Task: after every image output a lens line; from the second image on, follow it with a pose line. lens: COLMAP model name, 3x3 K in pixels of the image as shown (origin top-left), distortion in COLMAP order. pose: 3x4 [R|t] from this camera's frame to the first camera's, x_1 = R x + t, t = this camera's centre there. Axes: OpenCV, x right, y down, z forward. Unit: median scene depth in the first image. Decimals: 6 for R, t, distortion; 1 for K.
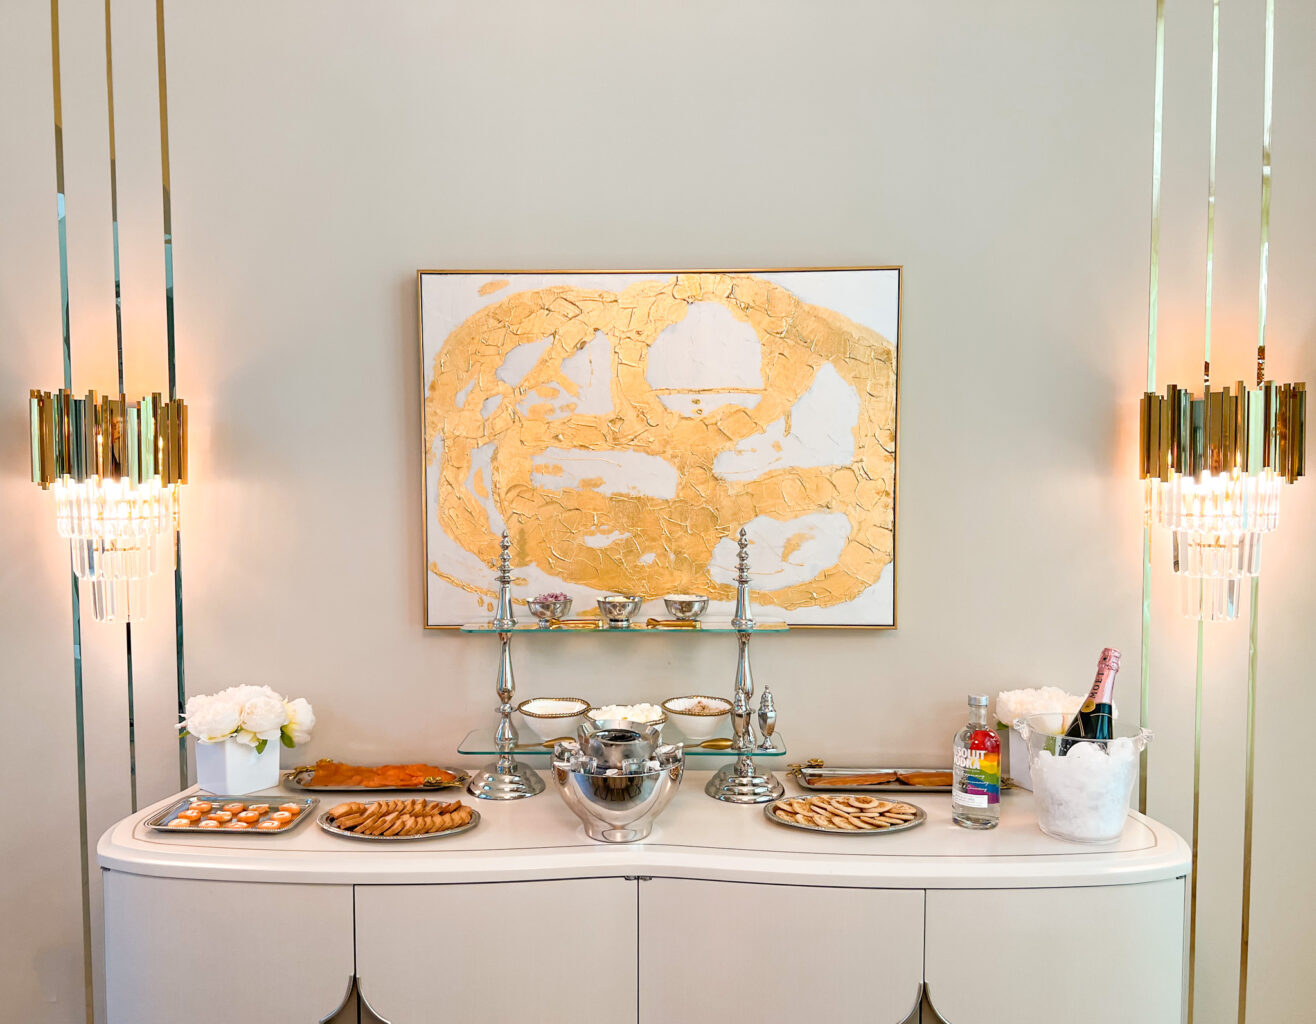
lens RADIAL K [[1151.1, 0, 635.2], [0, 1151.1, 514.5], [0, 0, 1]] dist [0.048845, 0.000010]
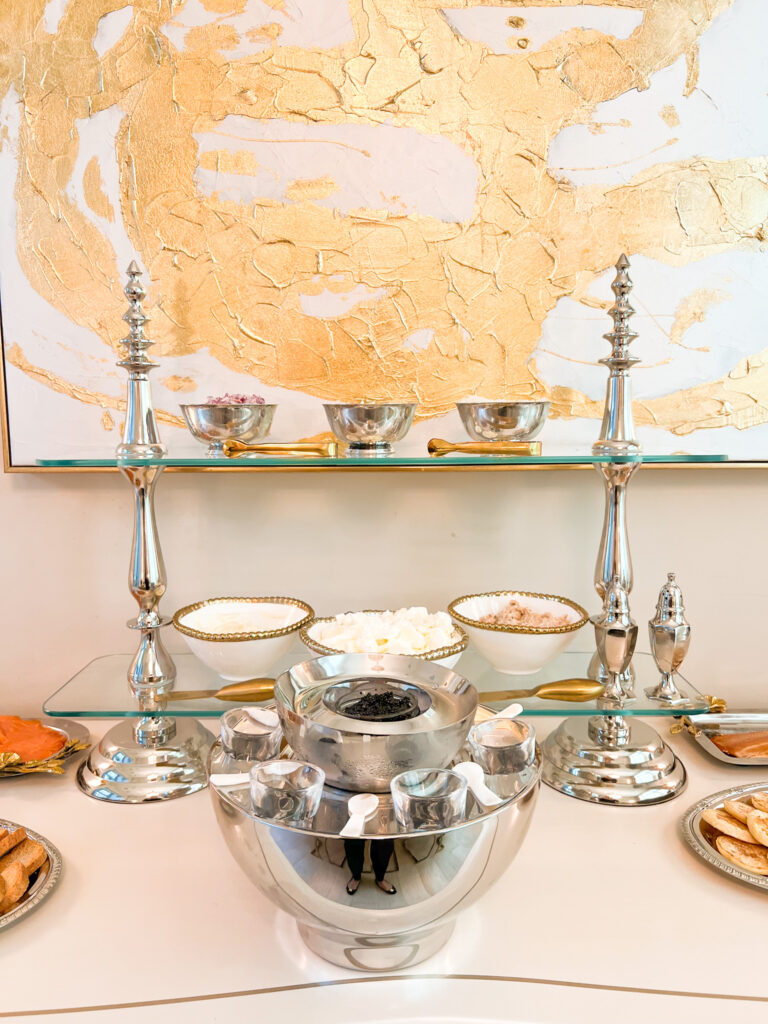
lens RADIAL K [[783.3, 0, 384.0], [0, 783.3, 512.0], [0, 0, 1]] dist [0.007631, 0.003244]
pose [[0.999517, -0.005642, 0.030545, -0.017968], [0.003545, 0.997660, 0.068285, 0.096797], [-0.030859, -0.068143, 0.997198, 0.654807]]
